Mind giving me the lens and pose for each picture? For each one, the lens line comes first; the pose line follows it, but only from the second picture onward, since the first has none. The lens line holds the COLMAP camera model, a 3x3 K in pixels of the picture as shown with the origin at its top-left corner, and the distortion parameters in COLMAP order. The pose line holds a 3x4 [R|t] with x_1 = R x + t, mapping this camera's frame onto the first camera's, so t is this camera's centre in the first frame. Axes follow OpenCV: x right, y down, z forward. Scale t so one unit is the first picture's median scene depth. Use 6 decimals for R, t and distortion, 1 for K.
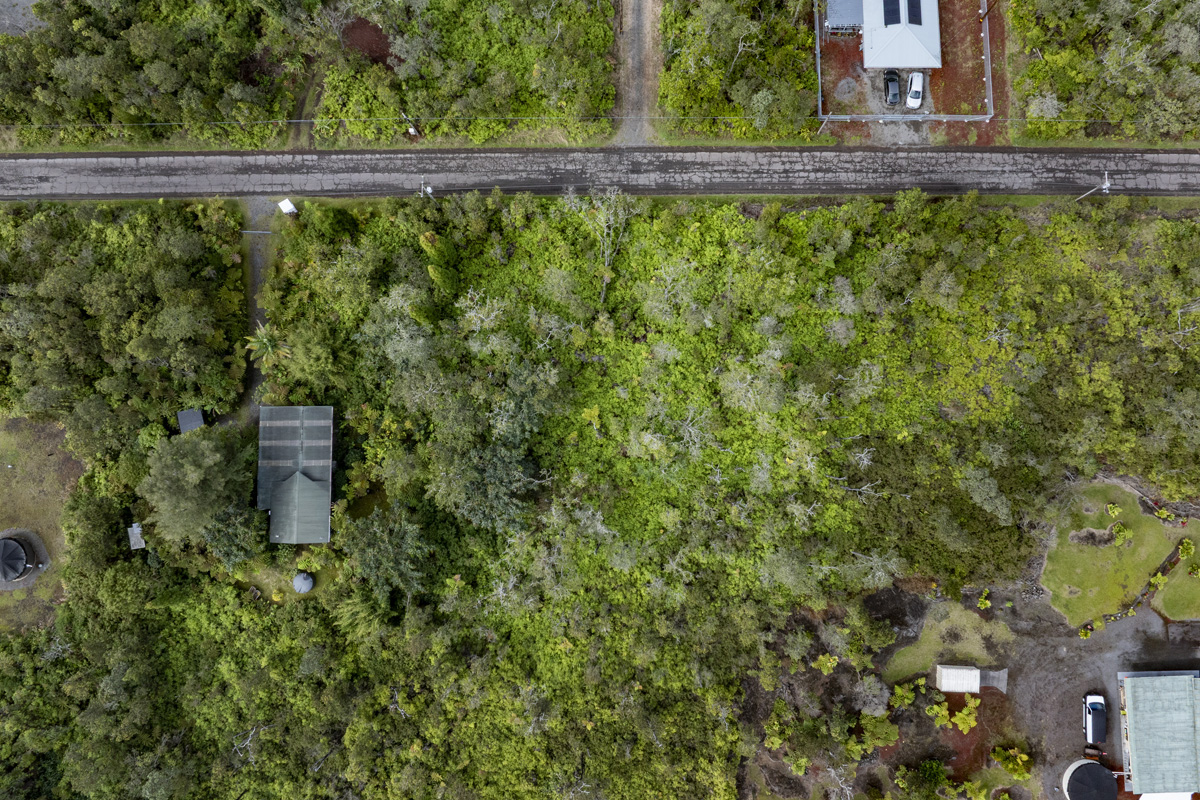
lens RADIAL K [[953.6, 0, 624.1], [0, 953.6, 335.1], [0, 0, 1]] dist [-0.035804, -0.012243]
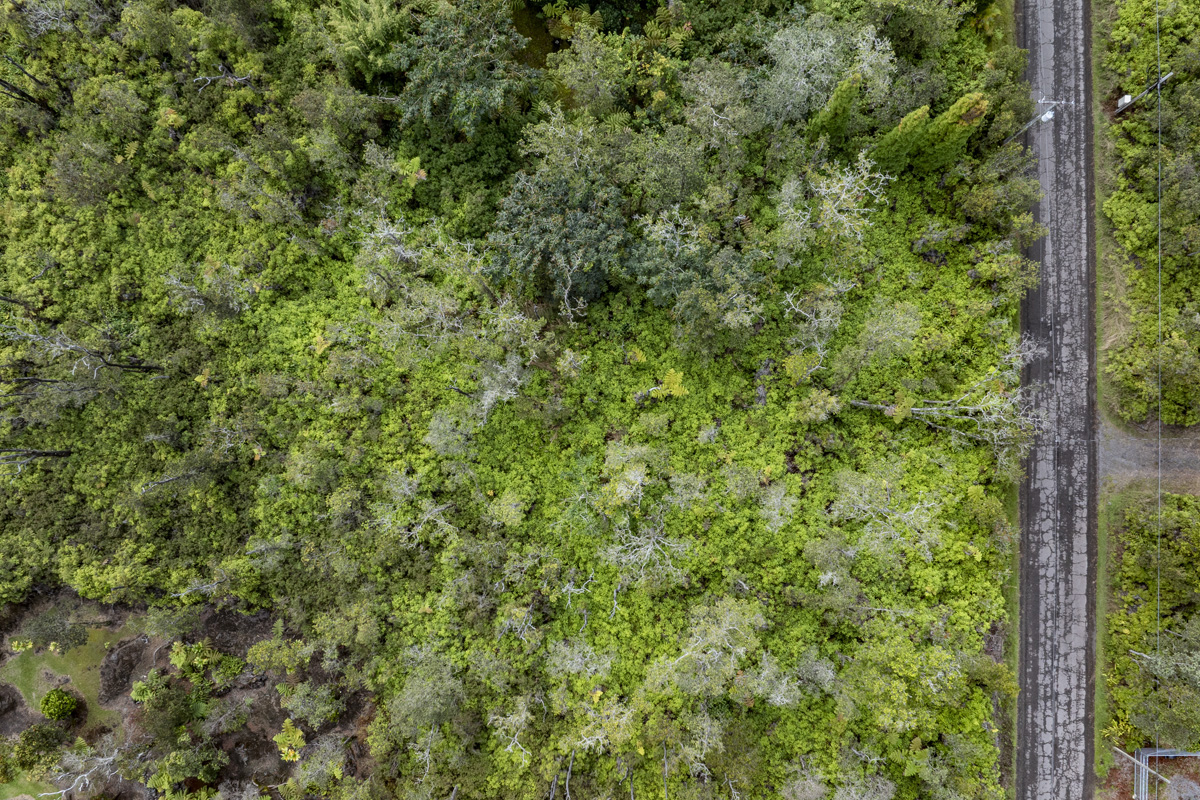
lens RADIAL K [[989.6, 0, 630.5], [0, 989.6, 423.0], [0, 0, 1]] dist [-0.066567, 0.025600]
pose [[-0.008069, 0.999939, -0.007552, -0.003479], [-0.994263, -0.007217, 0.106720, 0.041505], [0.106659, 0.008369, 0.994260, 0.347473]]
